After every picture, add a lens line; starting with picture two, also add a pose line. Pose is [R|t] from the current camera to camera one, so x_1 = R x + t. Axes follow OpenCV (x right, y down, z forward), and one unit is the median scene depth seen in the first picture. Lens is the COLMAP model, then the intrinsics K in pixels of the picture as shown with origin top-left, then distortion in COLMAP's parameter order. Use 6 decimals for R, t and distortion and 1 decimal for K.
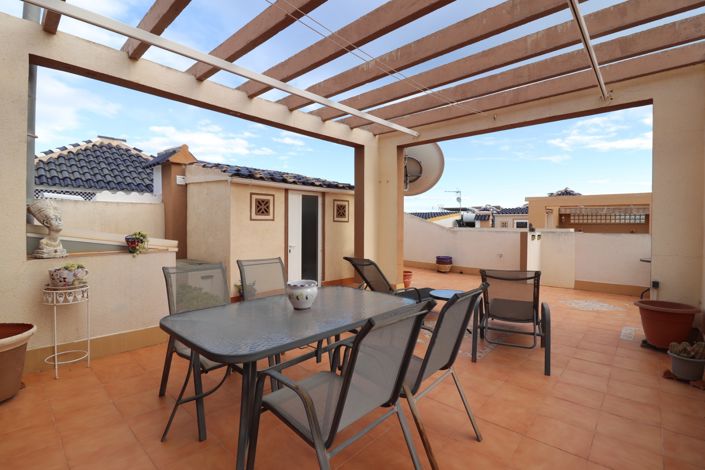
lens RADIAL K [[332.3, 0, 352.2], [0, 332.3, 232.7], [0, 0, 1]] dist [-0.003105, -0.003590]
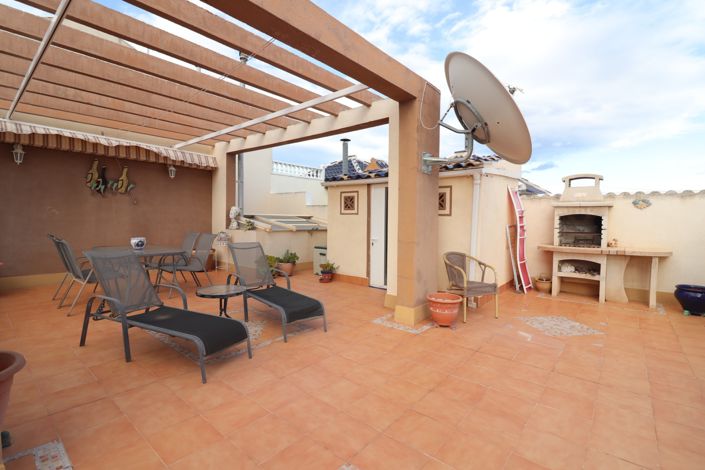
lens RADIAL K [[332.3, 0, 350.0], [0, 332.3, 233.9], [0, 0, 1]] dist [-0.003105, -0.003590]
pose [[0.024146, 0.042483, -0.998805, 0.897547], [-0.044028, 0.998172, 0.041391, -0.017012], [0.998738, 0.042976, 0.025972, 0.976440]]
